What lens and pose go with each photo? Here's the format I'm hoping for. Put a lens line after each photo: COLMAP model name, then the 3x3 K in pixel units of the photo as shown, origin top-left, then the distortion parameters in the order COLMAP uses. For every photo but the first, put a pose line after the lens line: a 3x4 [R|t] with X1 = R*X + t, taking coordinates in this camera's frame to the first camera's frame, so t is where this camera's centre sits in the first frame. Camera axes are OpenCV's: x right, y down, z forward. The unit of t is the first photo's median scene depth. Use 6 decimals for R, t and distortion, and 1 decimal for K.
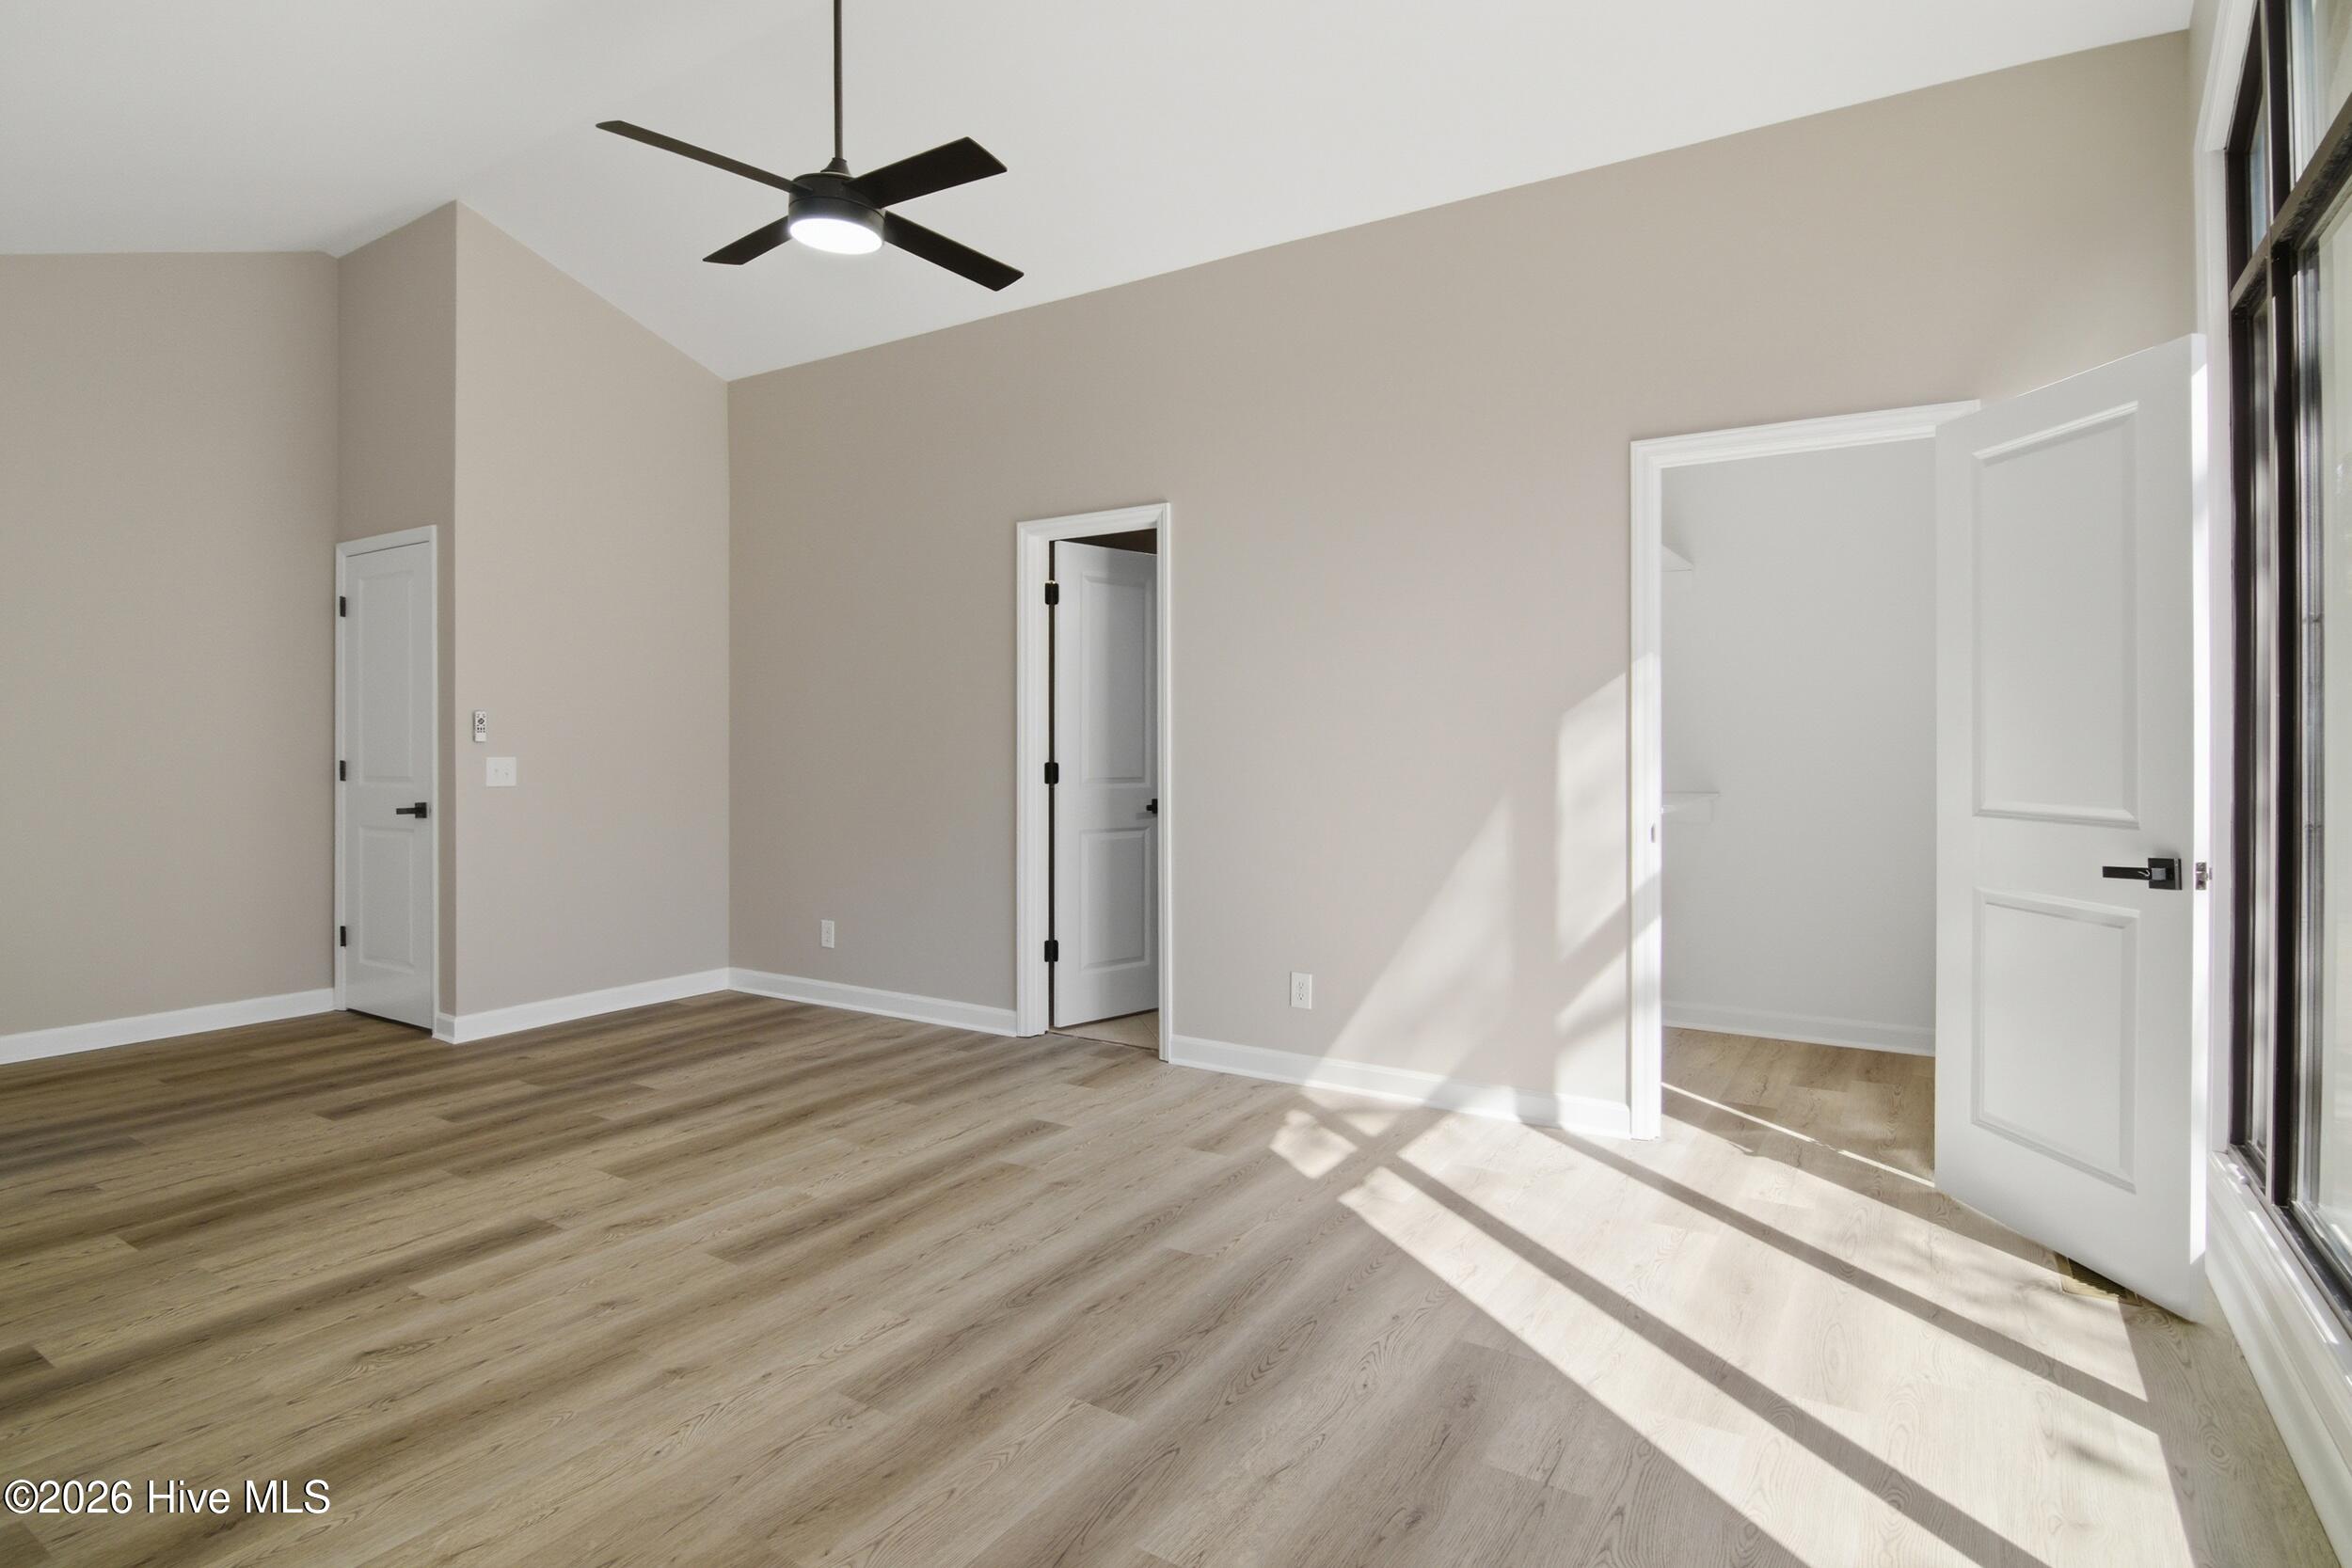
lens RADIAL K [[1212.3, 0, 1172.6], [0, 1212.3, 744.6], [0, 0, 1]] dist [-0.002841, -0.010131]
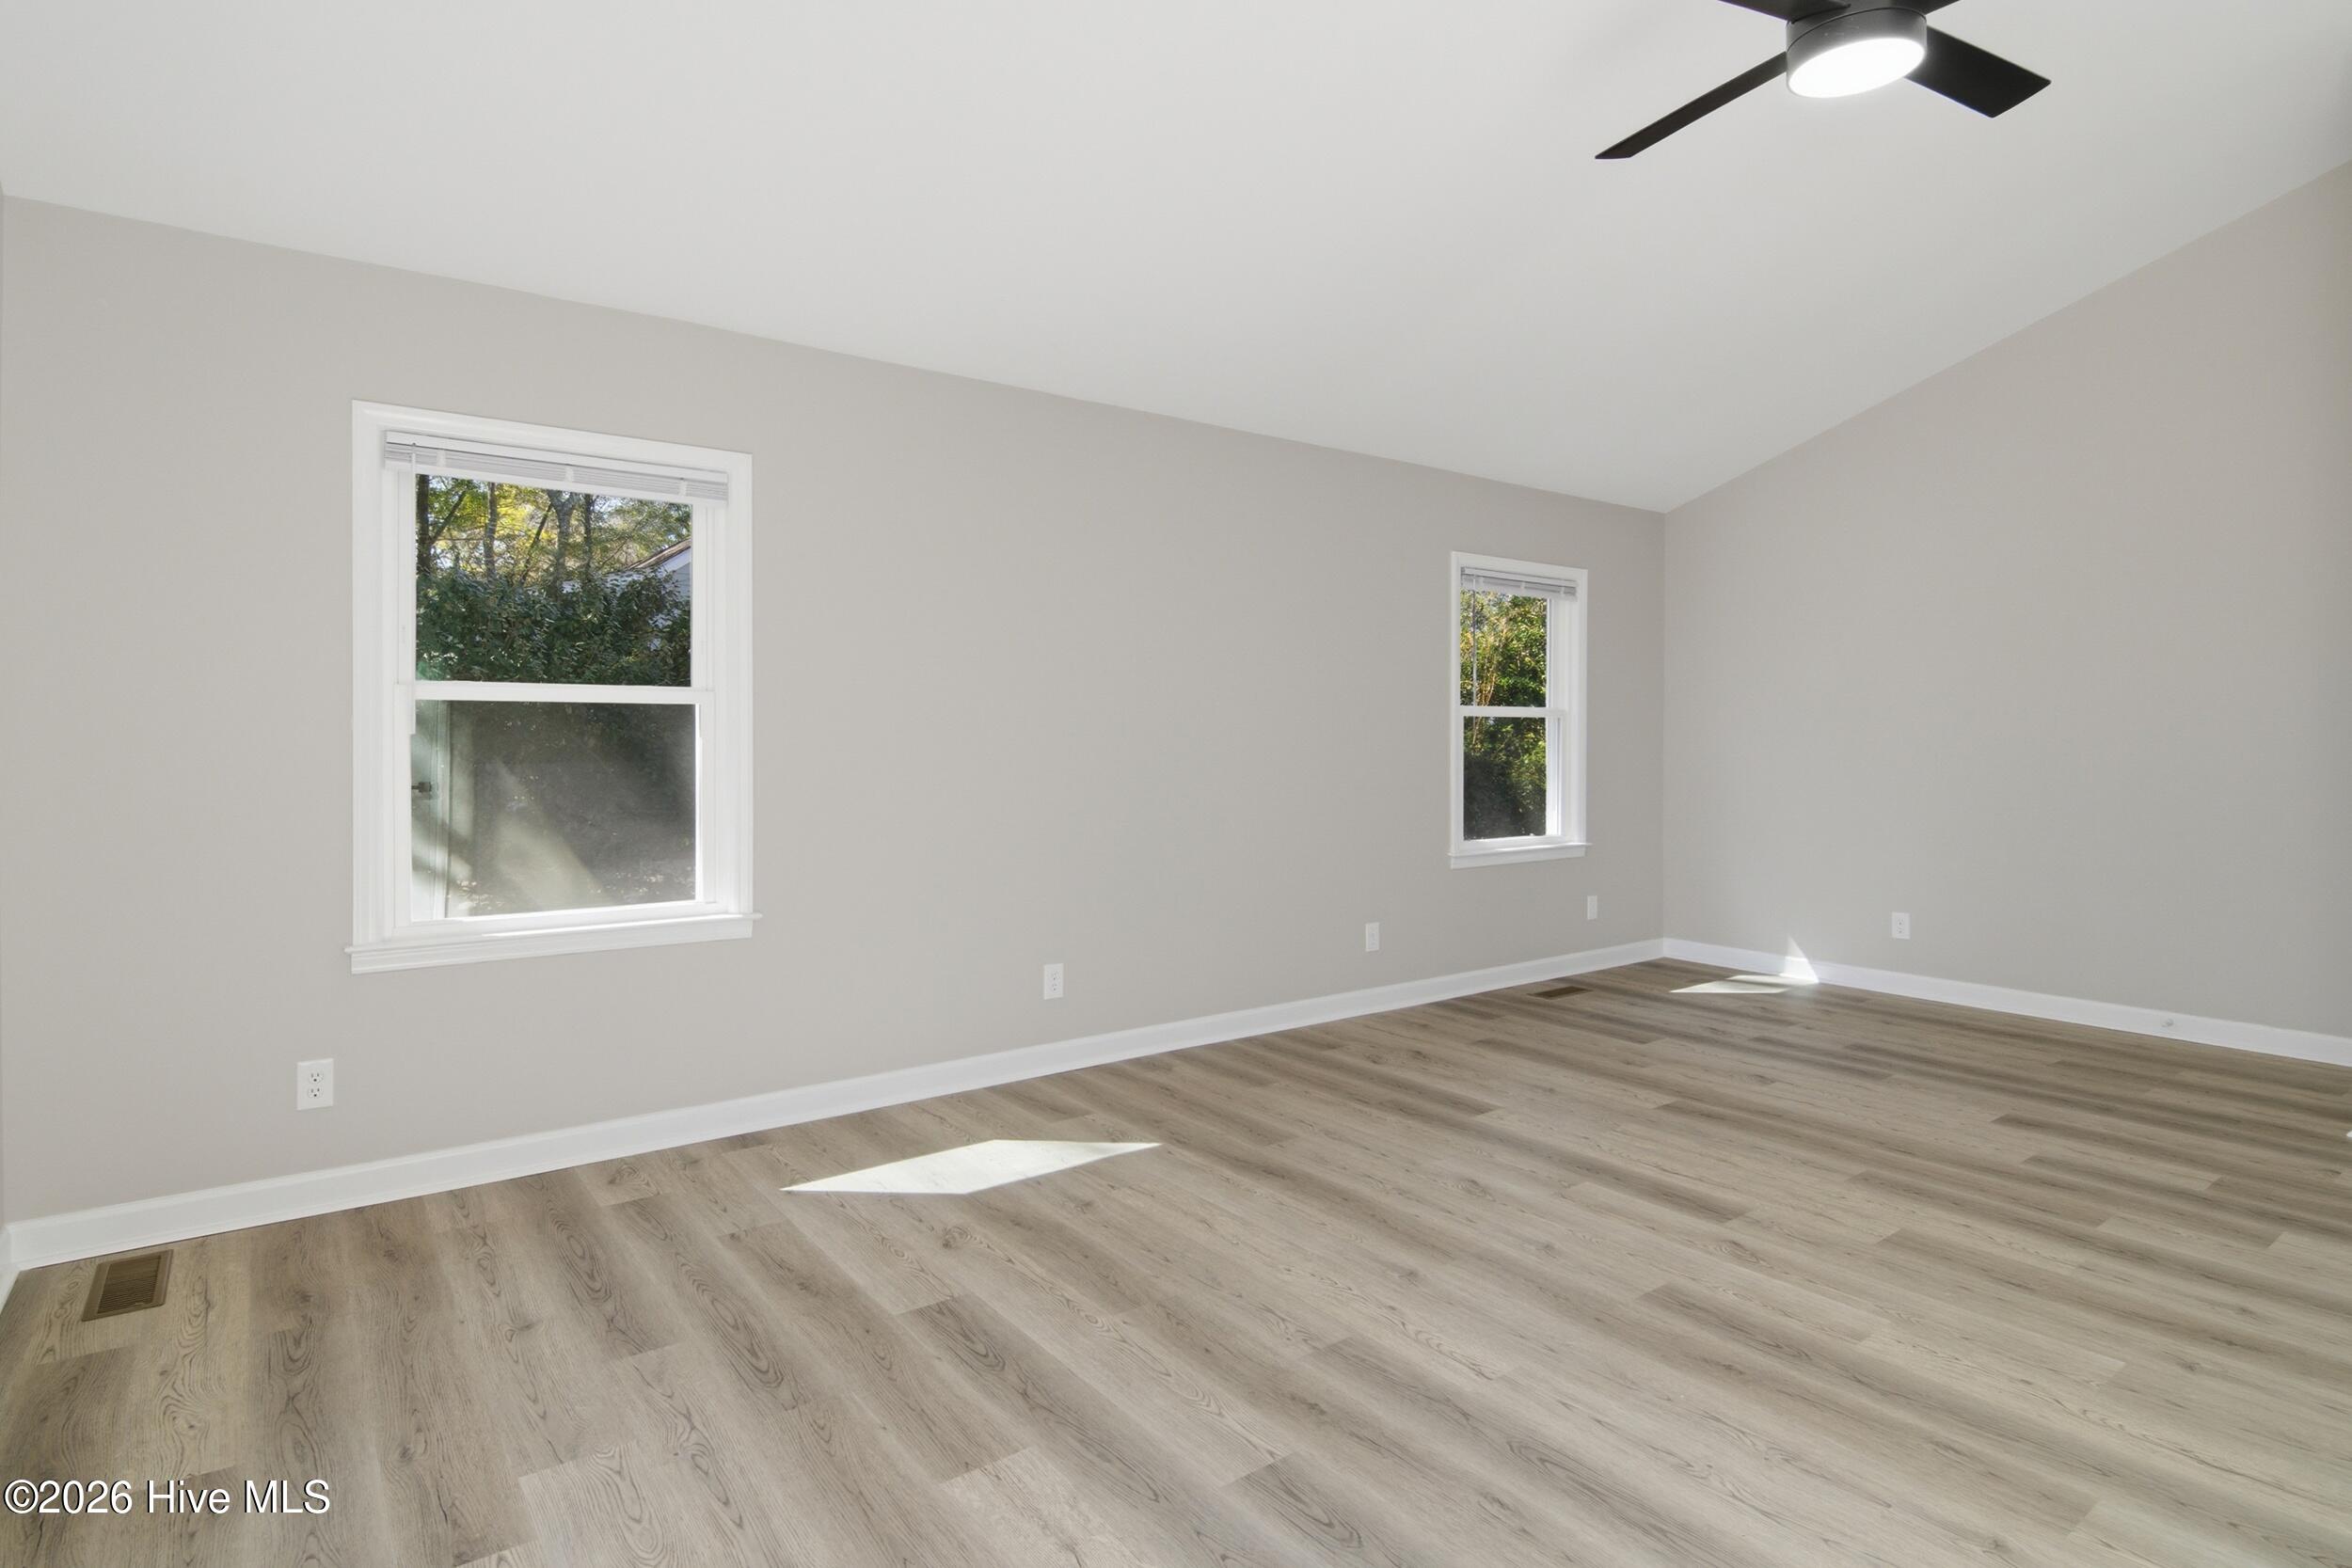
lens RADIAL K [[1212.3, 0, 1172.6], [0, 1212.3, 744.6], [0, 0, 1]] dist [-0.002841, -0.010131]
pose [[-0.345002, 0.009066, -0.938558, 0.587492], [-0.002744, 0.999939, 0.010668, -0.009572], [0.938598, 0.006256, -0.344956, 0.892986]]
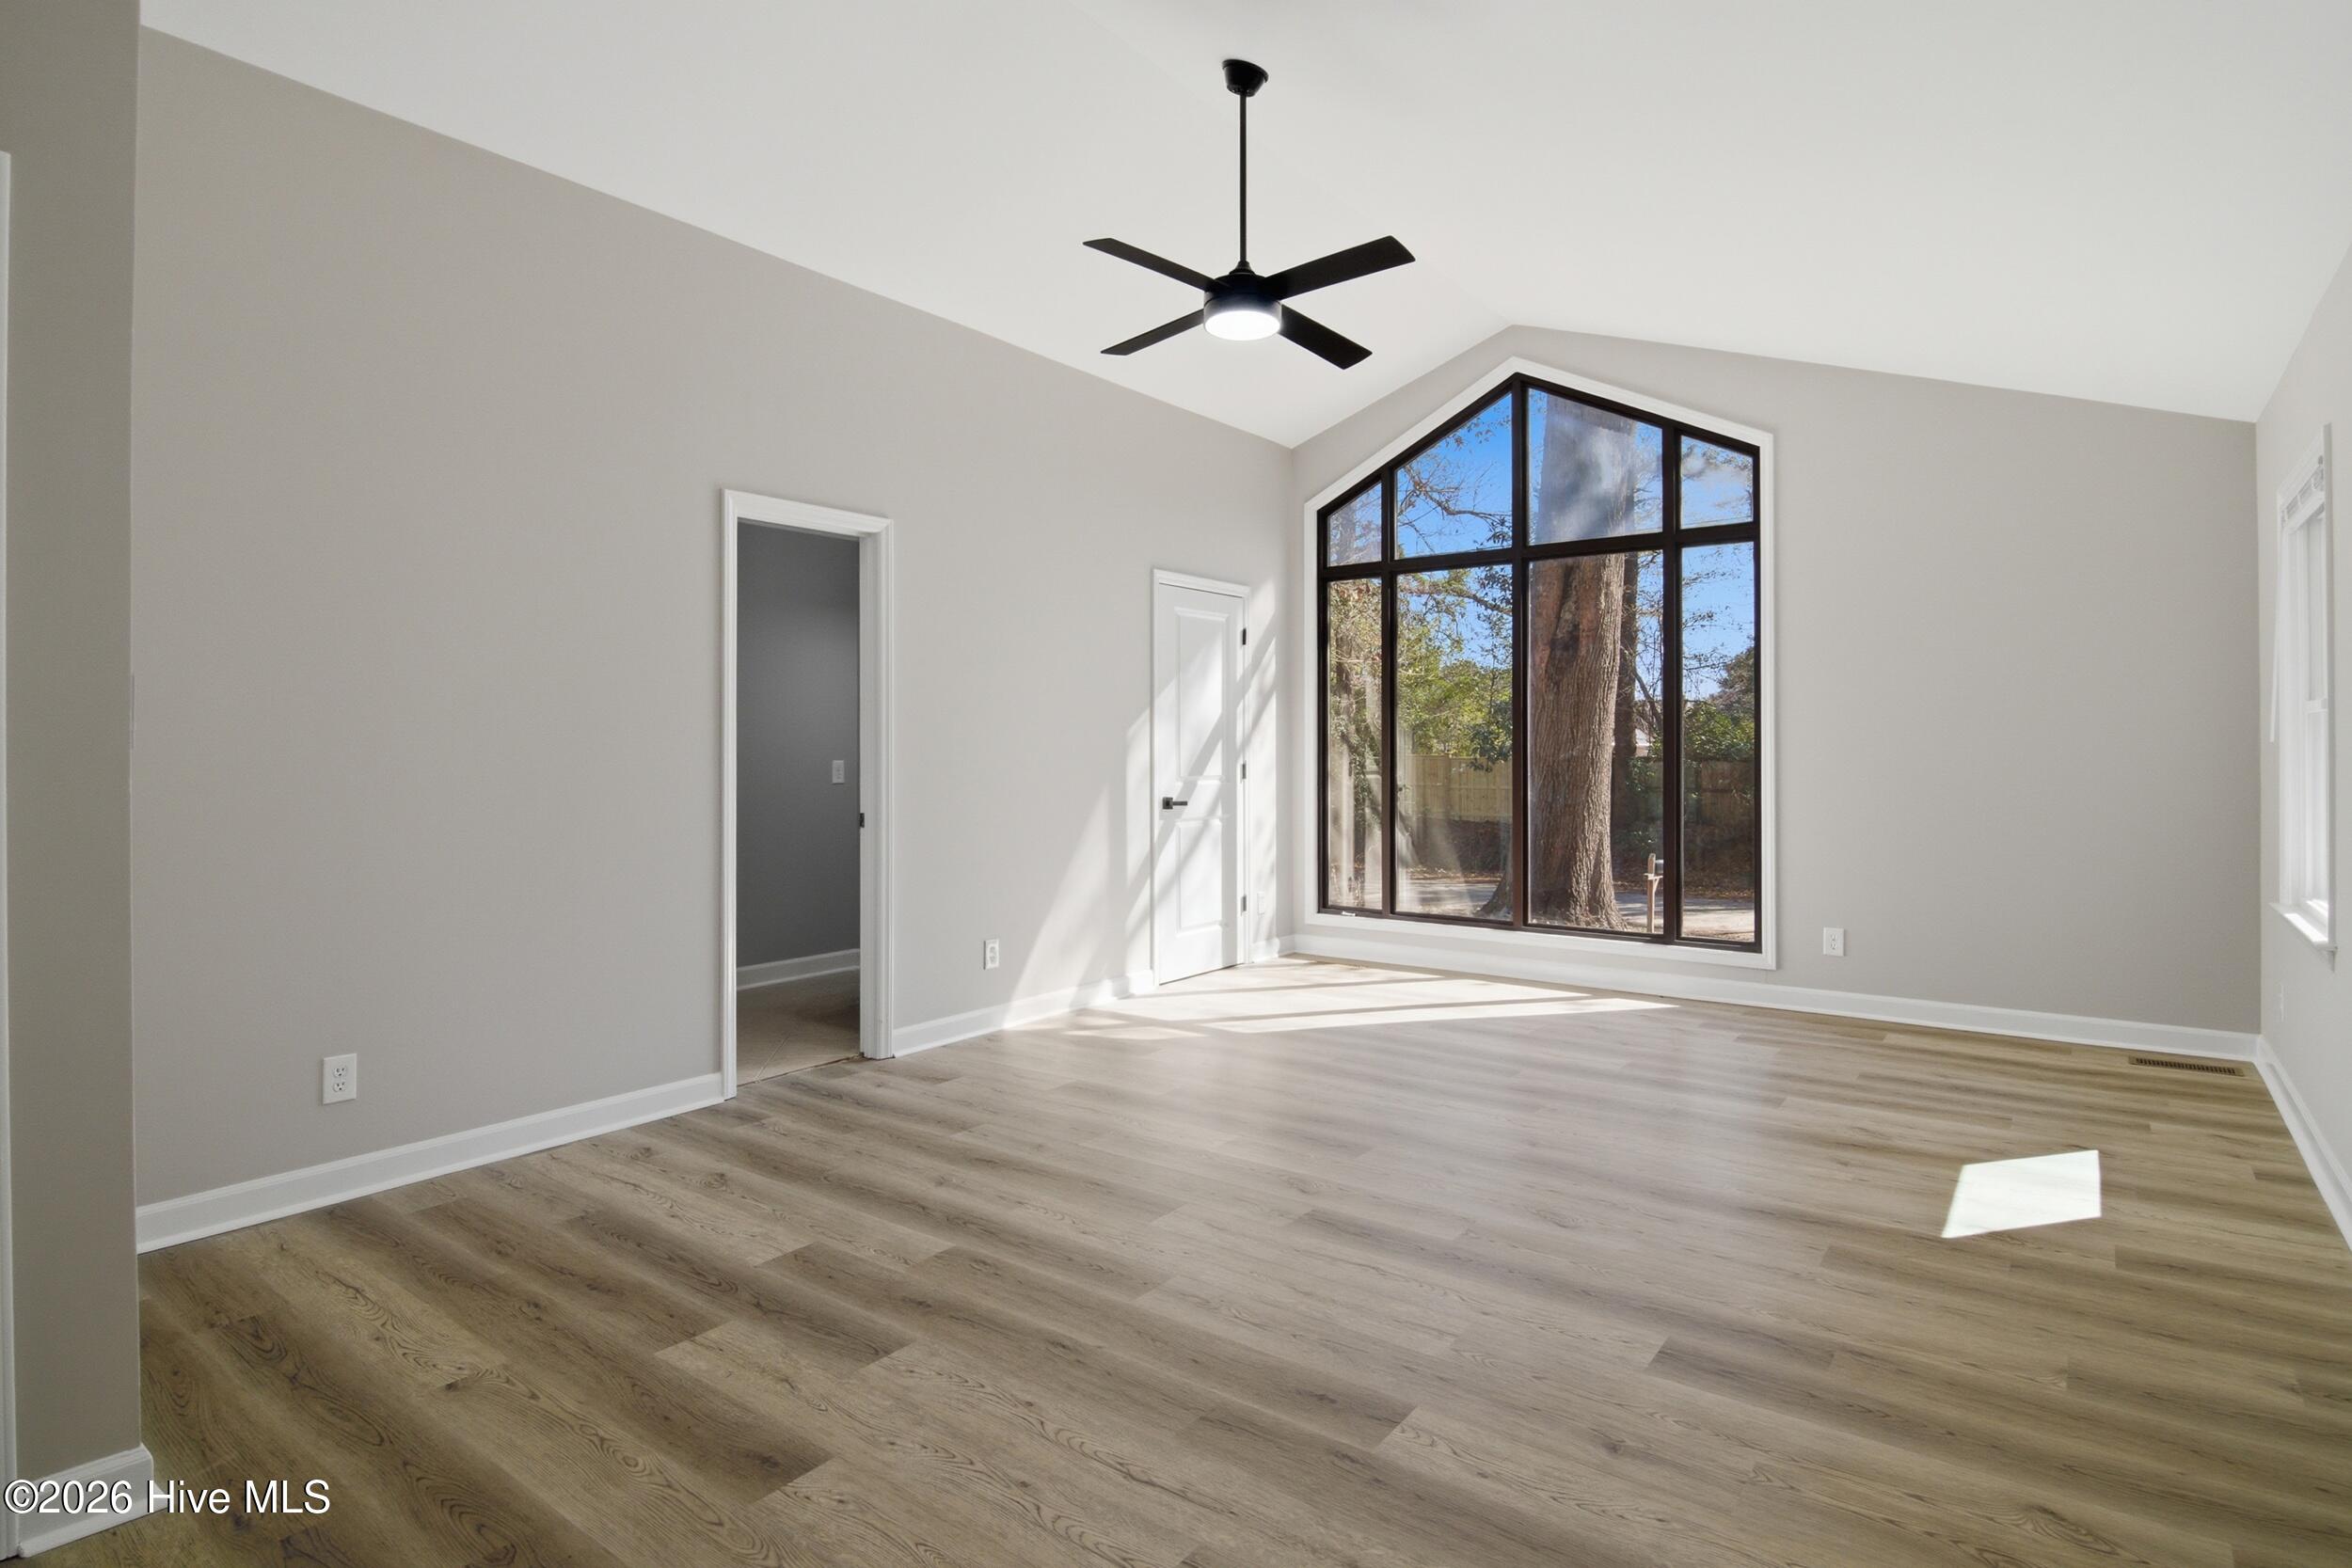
lens RADIAL K [[1212.3, 0, 1172.6], [0, 1212.3, 744.6], [0, 0, 1]] dist [-0.002841, -0.010131]
pose [[0.070084, 0.007475, 0.997513, -1.532618], [0.003373, 0.999964, -0.007731, 0.003461], [-0.997535, 0.003906, 0.070057, 1.022189]]
